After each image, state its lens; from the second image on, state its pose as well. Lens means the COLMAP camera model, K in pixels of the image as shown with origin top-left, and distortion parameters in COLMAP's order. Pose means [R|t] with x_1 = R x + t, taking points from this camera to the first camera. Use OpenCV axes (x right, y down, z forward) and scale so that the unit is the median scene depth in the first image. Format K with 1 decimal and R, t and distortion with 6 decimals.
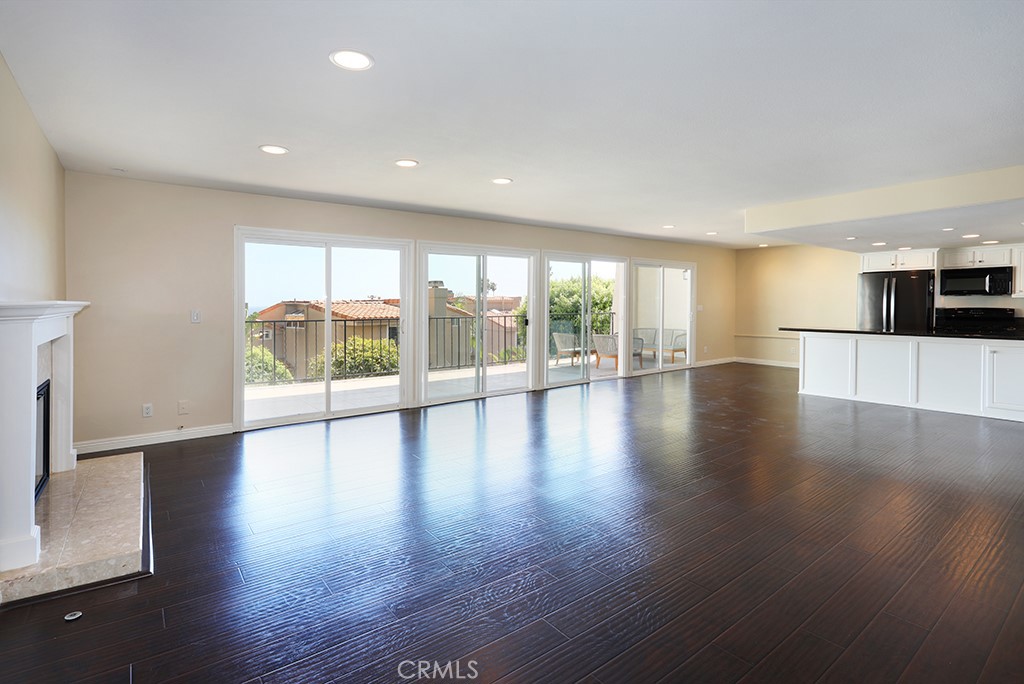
lens RADIAL K [[516.5, 0, 507.1], [0, 516.5, 325.9], [0, 0, 1]] dist [0.001116, 0.016354]
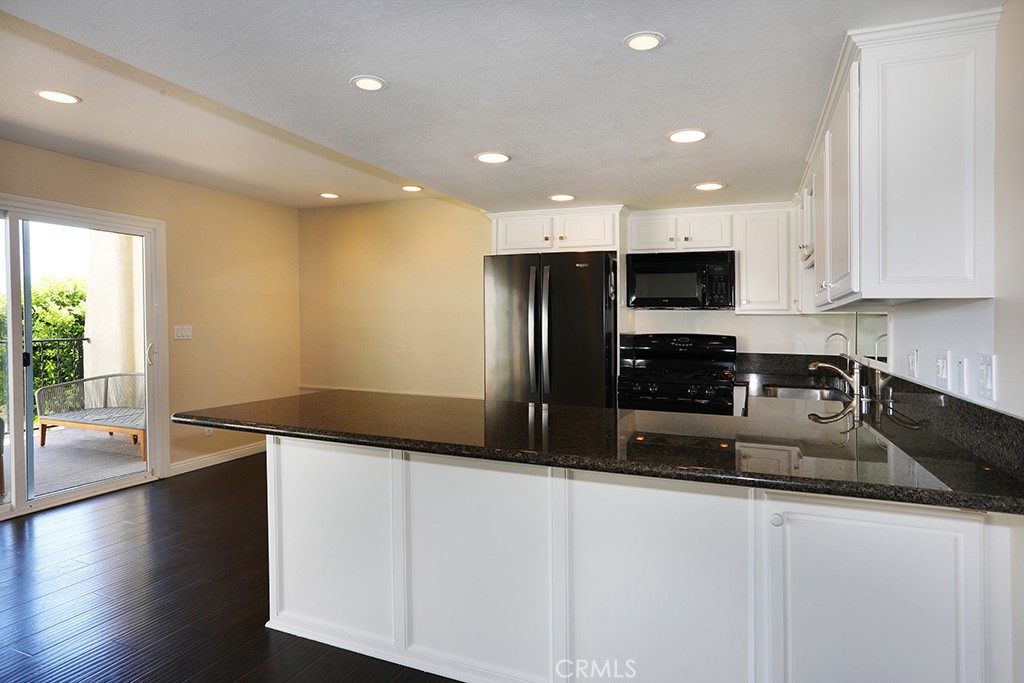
lens RADIAL K [[598.5, 0, 510.5], [0, 598.5, 335.9], [0, 0, 1]] dist [-0.063844, 0.055069]
pose [[0.870144, -0.010247, 0.492691, 0.462406], [0.015480, 0.999859, -0.006544, -0.030238], [-0.492555, 0.013321, 0.870179, 0.568038]]
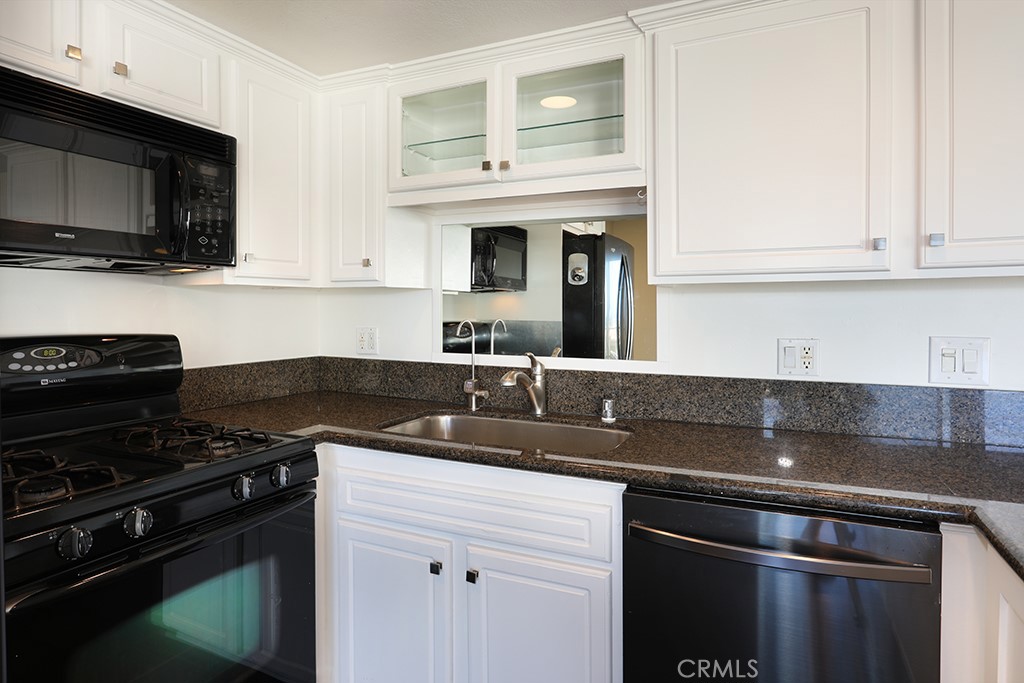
lens RADIAL K [[598.4, 0, 504.9], [0, 598.4, 313.1], [0, 0, 1]] dist [-0.057970, 0.052449]
pose [[-0.437356, -0.009977, 0.899233, 0.637544], [0.034452, 0.999018, 0.027841, -0.041174], [-0.898628, 0.043157, -0.436583, 0.925116]]
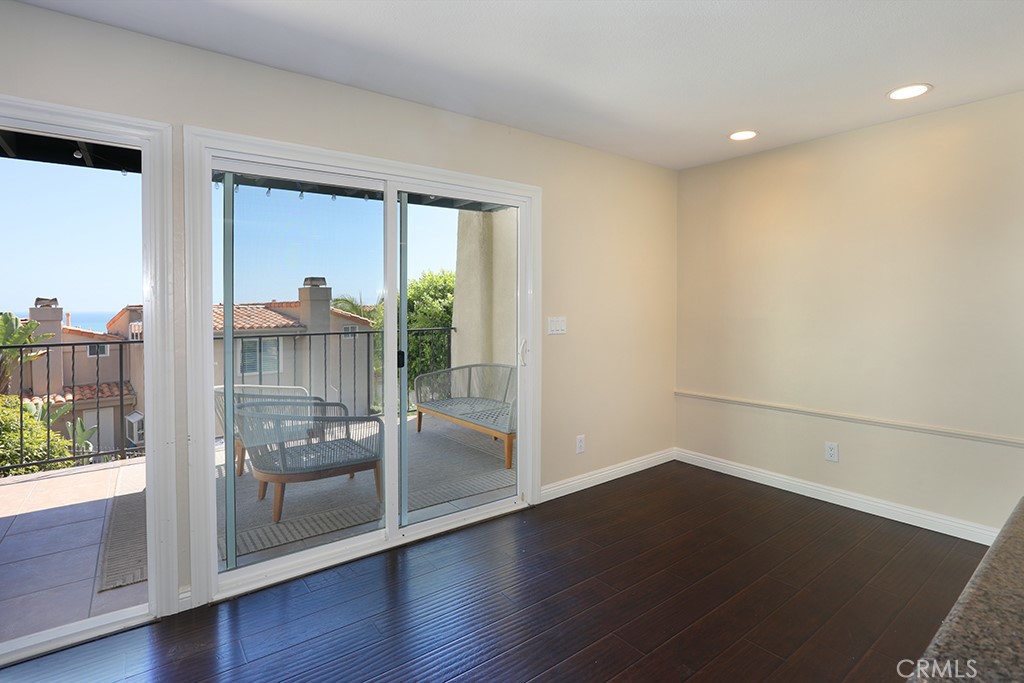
lens RADIAL K [[513.7, 0, 492.7], [0, 513.7, 308.5], [0, 0, 1]] dist [0.000124, 0.000499]
pose [[0.999704, -0.001939, -0.024245, 0.426264], [0.000976, 0.999212, -0.039680, -0.039953], [0.024303, 0.039645, 0.998918, 0.825504]]
